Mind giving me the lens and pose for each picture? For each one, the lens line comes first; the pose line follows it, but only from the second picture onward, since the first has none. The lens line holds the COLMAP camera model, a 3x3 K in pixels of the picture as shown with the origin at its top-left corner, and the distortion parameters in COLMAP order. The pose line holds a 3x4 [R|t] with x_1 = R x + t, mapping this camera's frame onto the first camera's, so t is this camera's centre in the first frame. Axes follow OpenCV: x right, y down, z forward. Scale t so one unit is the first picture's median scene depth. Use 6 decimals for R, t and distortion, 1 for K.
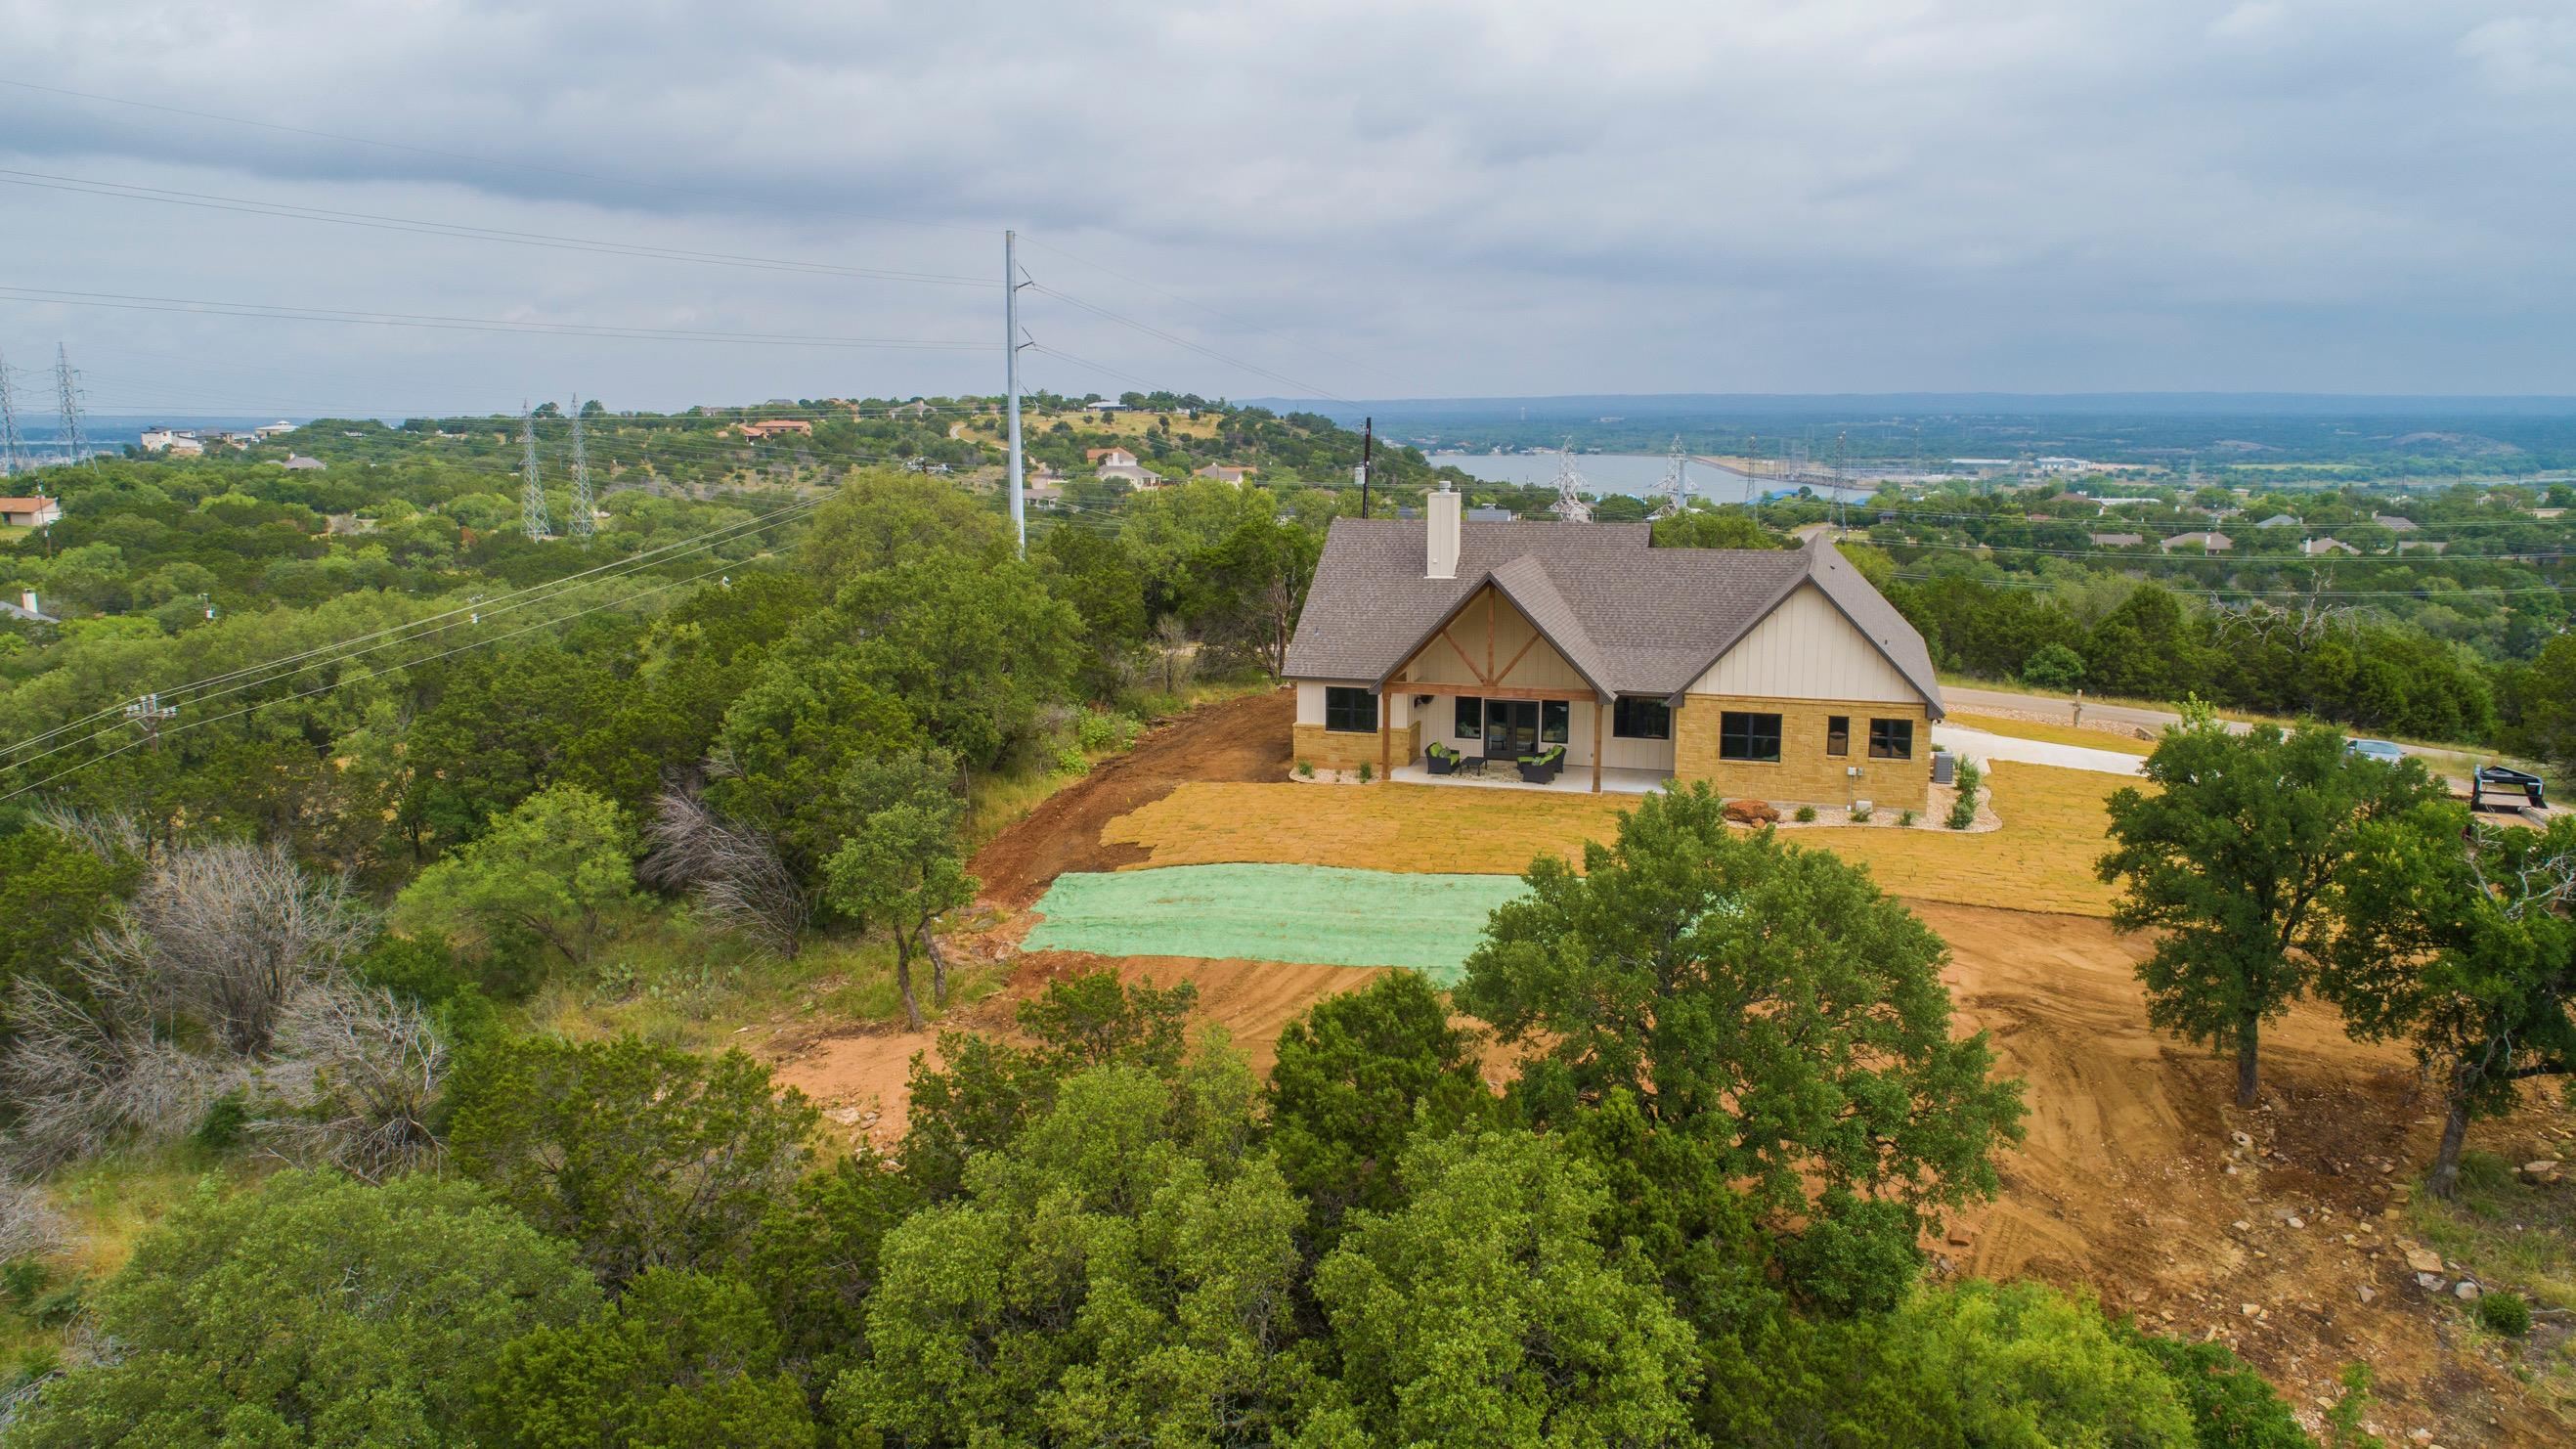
lens RADIAL K [[1623.2, 0, 1301.4], [0, 1623.2, 727.3], [0, 0, 1]] dist [-0.022117, 0.003191]
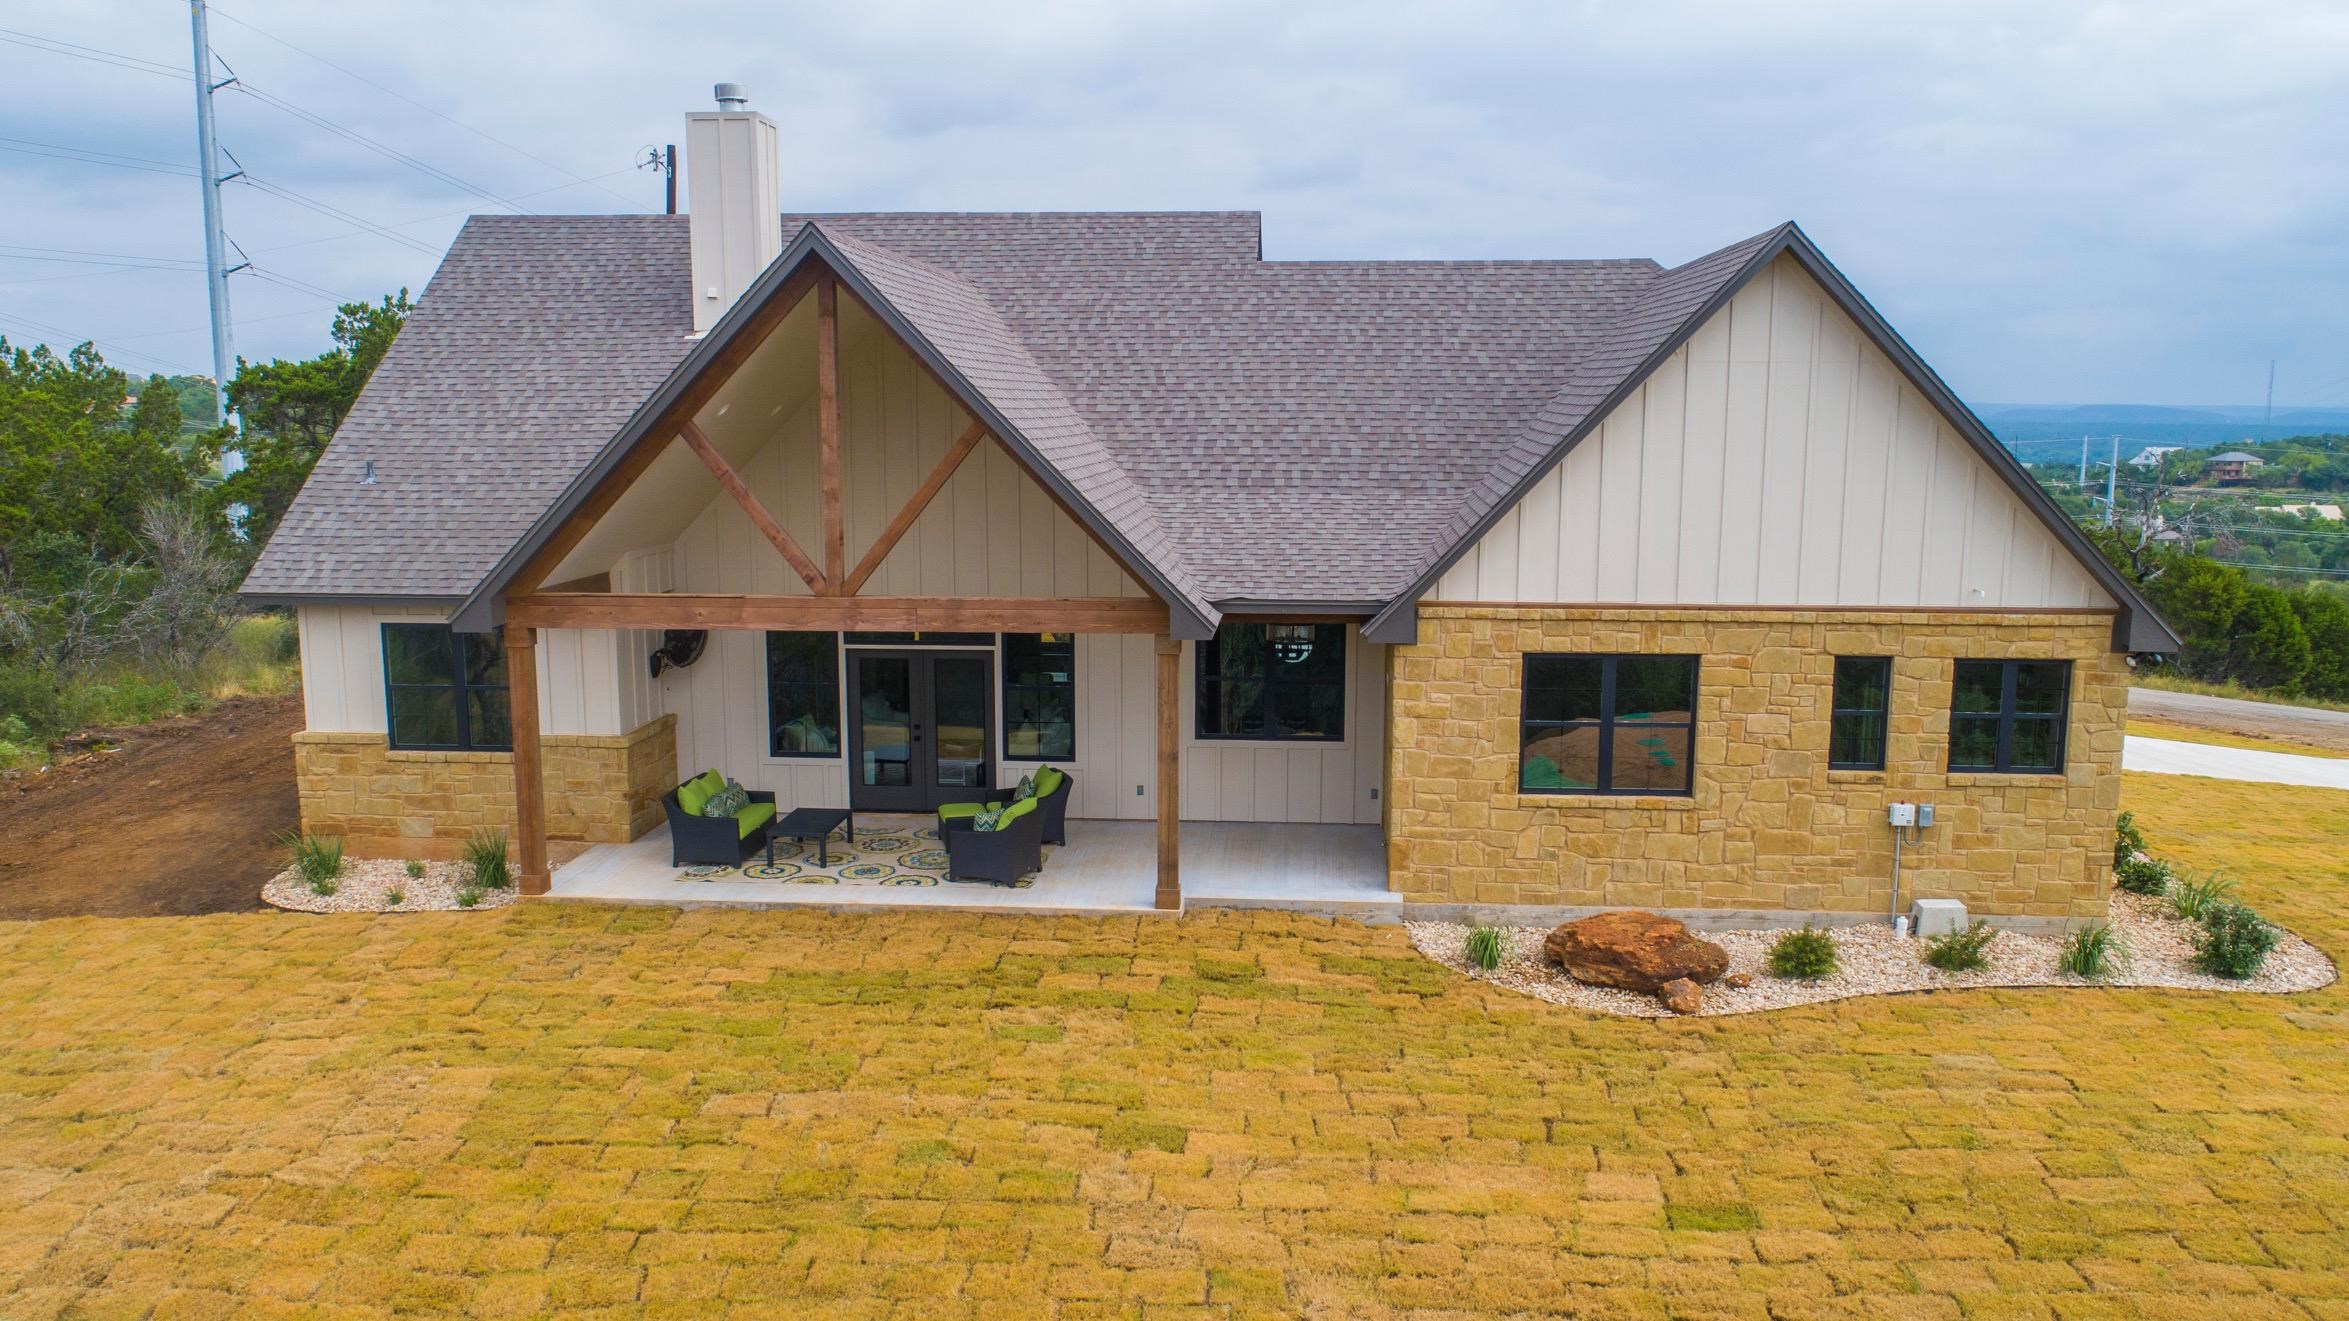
lens RADIAL K [[1754.0, 0, 1173.6], [0, 1754.0, 719.7], [0, 0, 1]] dist [-0.012980, -0.002449]
pose [[0.973700, -0.032478, 0.225509, 0.096296], [0.034301, 0.999403, -0.004169, 0.002931], [-0.225239, 0.011795, 0.974232, 0.605848]]
